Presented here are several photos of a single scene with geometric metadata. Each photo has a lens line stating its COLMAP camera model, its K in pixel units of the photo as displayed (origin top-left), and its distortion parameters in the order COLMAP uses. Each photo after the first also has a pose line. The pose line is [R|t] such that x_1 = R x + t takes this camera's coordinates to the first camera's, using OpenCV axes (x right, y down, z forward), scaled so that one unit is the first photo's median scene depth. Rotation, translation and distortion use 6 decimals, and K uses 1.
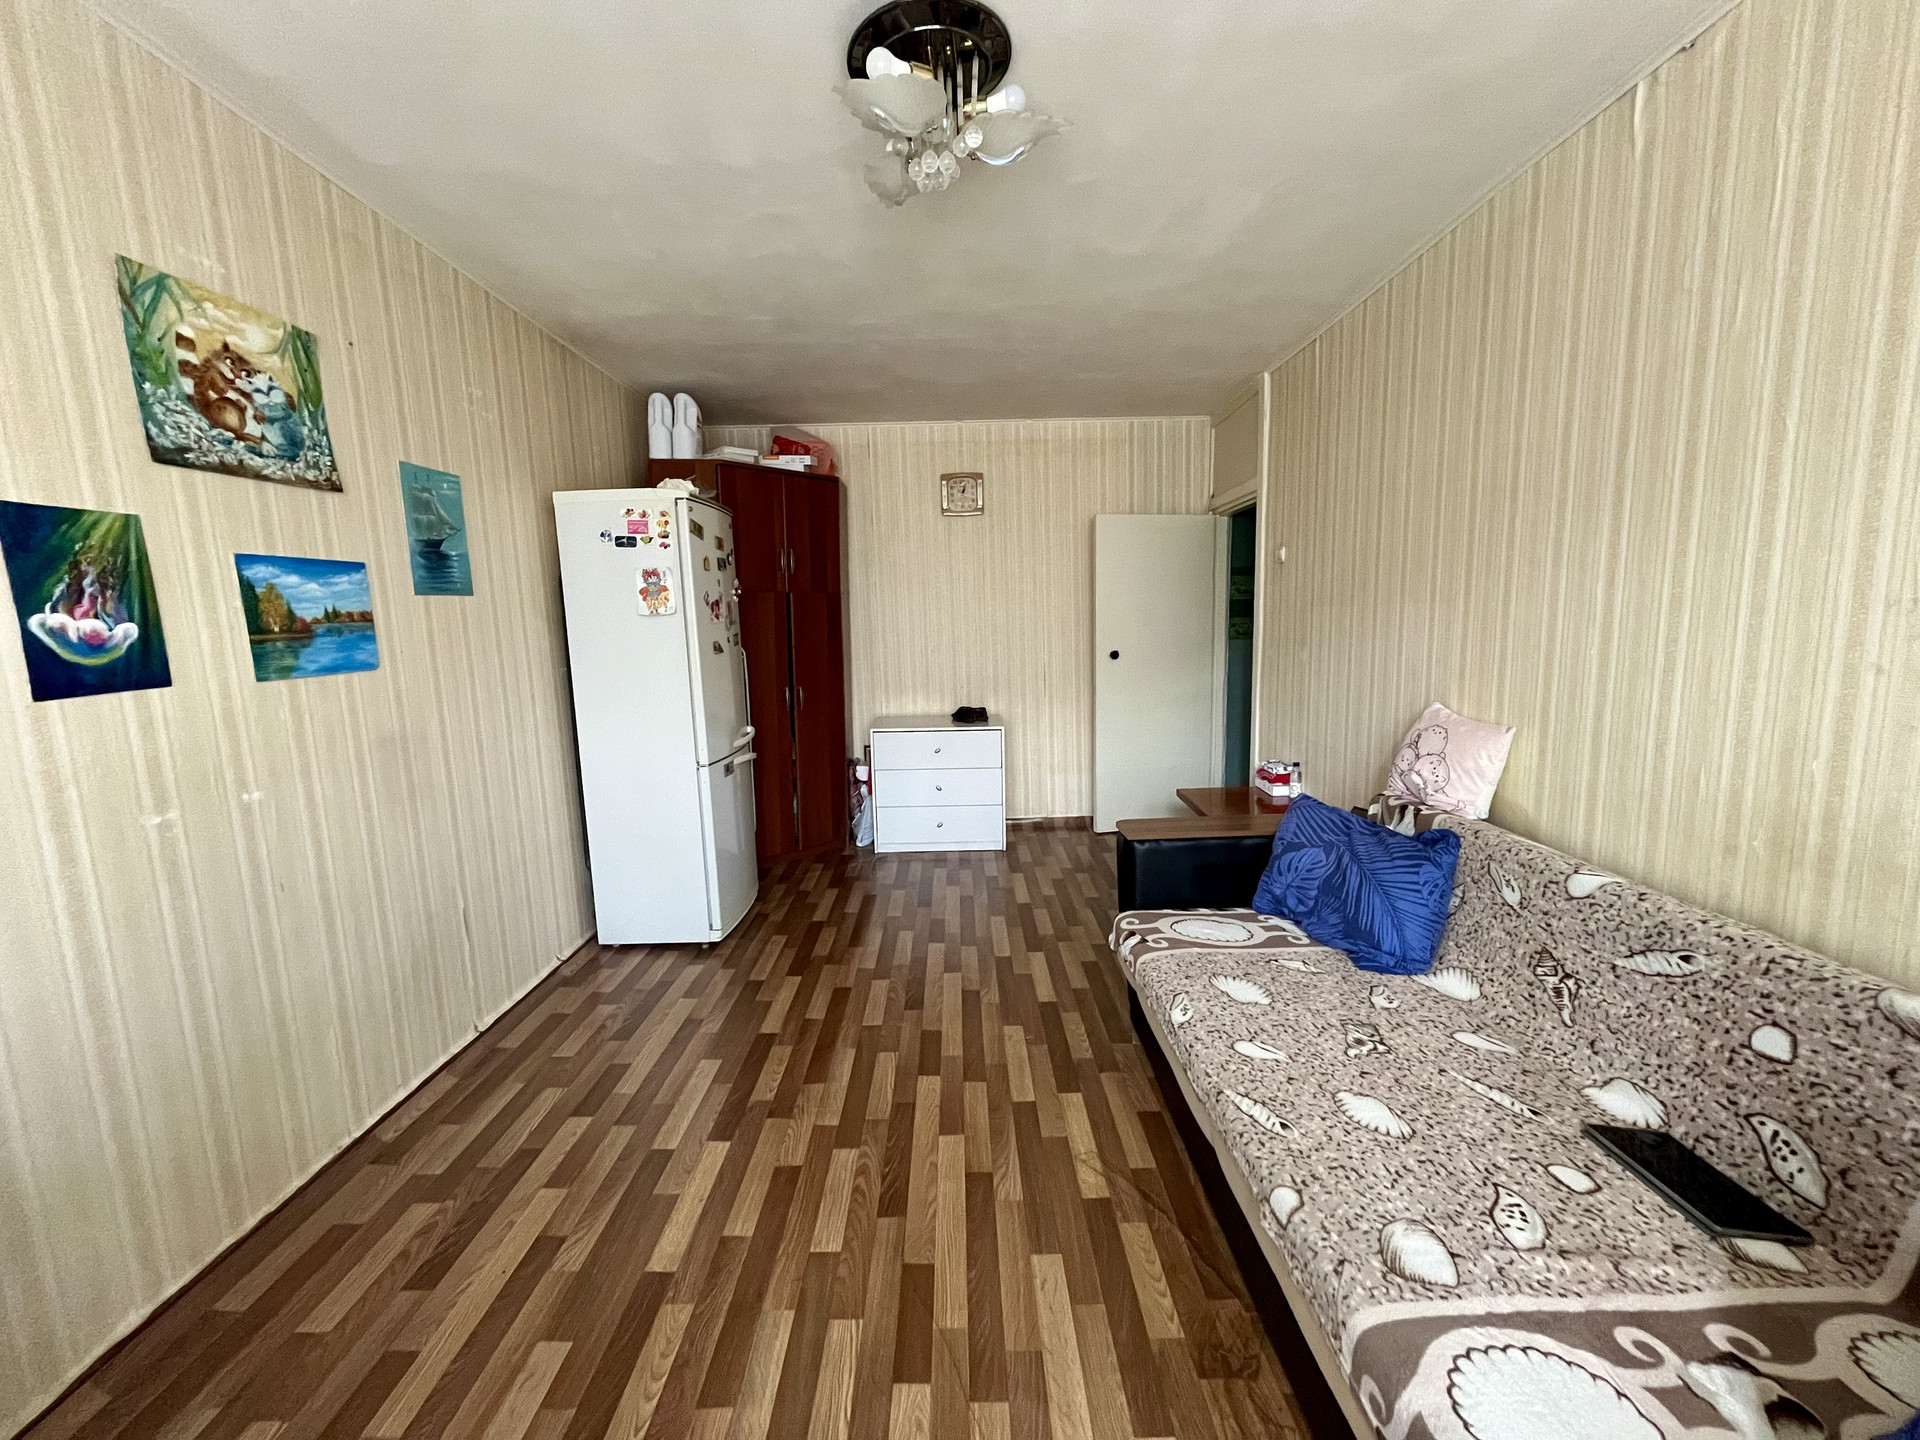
lens RADIAL K [[773.5, 0, 960.5], [0, 773.5, 722.4], [0, 0, 1]] dist [-0.003552, -0.000409]
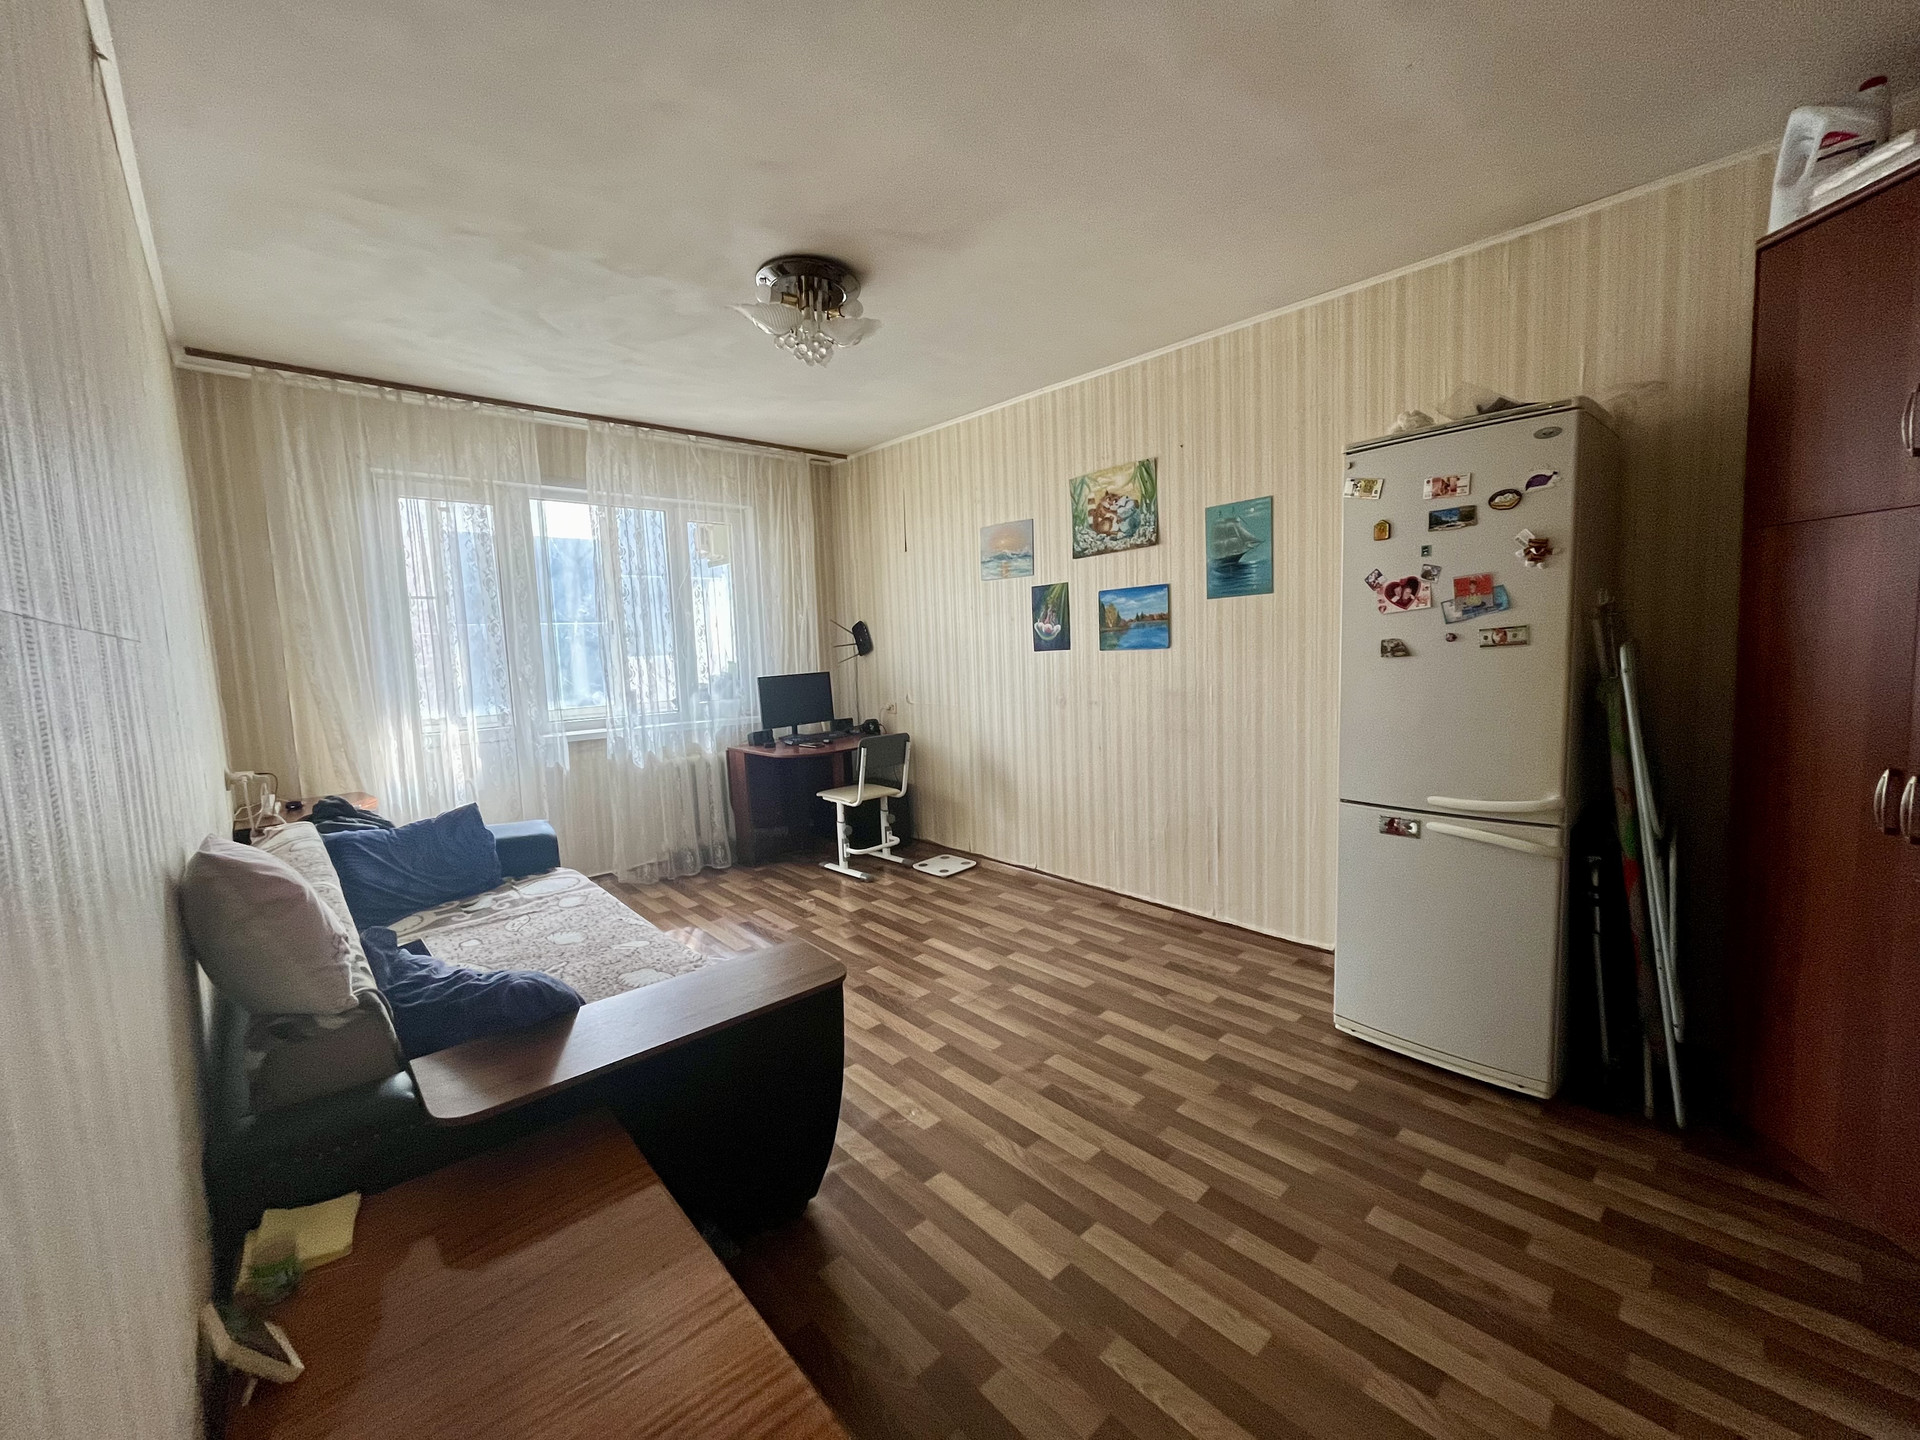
lens RADIAL K [[773.5, 0, 961.1], [0, 773.5, 722.8], [0, 0, 1]] dist [-0.003552, -0.000409]
pose [[-0.740897, 0.121798, -0.660482, 0.774741], [-0.036266, 0.974729, 0.220429, -0.301138], [0.670638, 0.187268, -0.717757, 2.206279]]
